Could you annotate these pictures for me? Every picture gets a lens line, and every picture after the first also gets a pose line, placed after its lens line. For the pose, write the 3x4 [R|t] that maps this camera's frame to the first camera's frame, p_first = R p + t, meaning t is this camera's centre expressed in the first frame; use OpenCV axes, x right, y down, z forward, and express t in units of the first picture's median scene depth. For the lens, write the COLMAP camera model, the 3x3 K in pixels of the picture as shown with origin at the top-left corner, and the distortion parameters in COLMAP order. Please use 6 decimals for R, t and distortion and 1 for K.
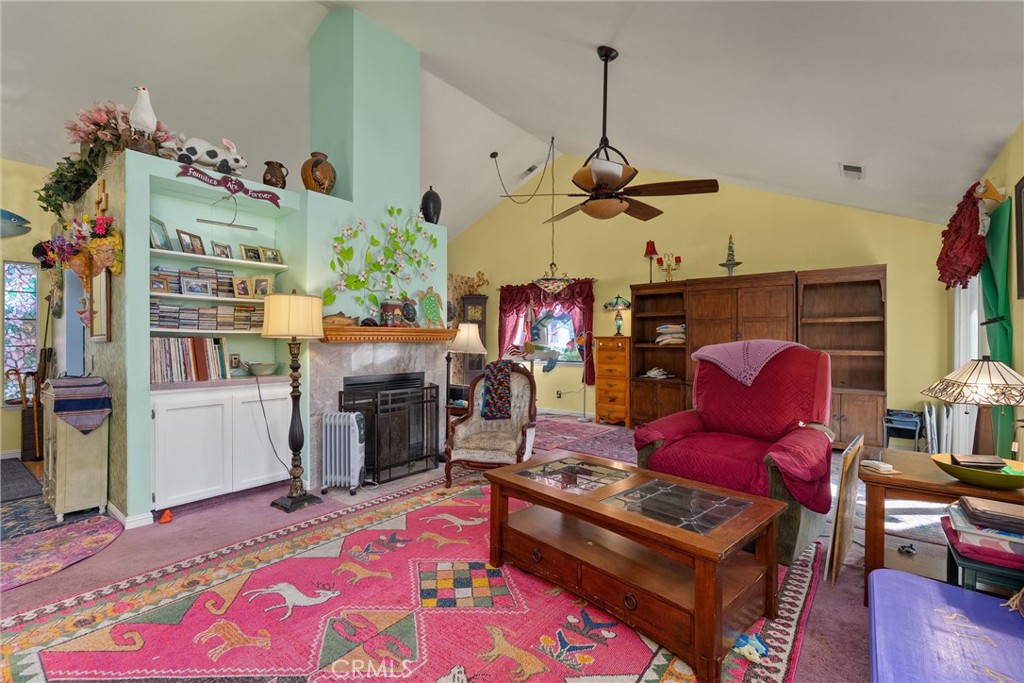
lens RADIAL K [[454.8, 0, 505.1], [0, 454.8, 349.3], [0, 0, 1]] dist [-0.000808, 0.000060]
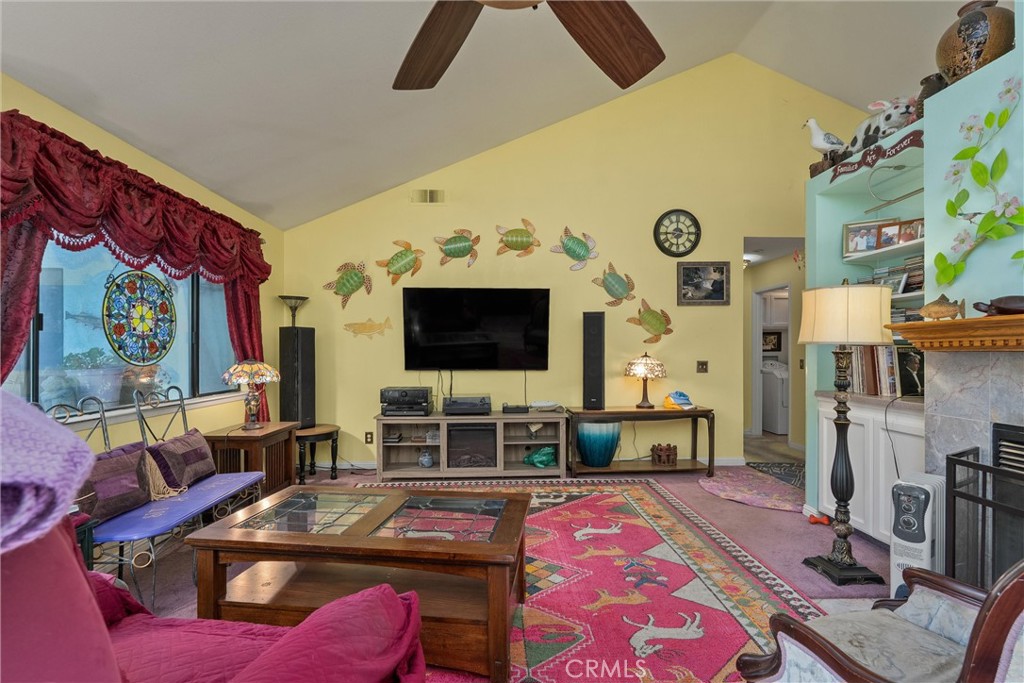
lens RADIAL K [[454.8, 0, 505.1], [0, 454.8, 349.3], [0, 0, 1]] dist [-0.000808, 0.000060]
pose [[-0.759962, 0.004527, -0.649951, 0.484754], [-0.001223, 0.999964, 0.008395, -0.027964], [0.649966, 0.007175, -0.759930, 1.363216]]
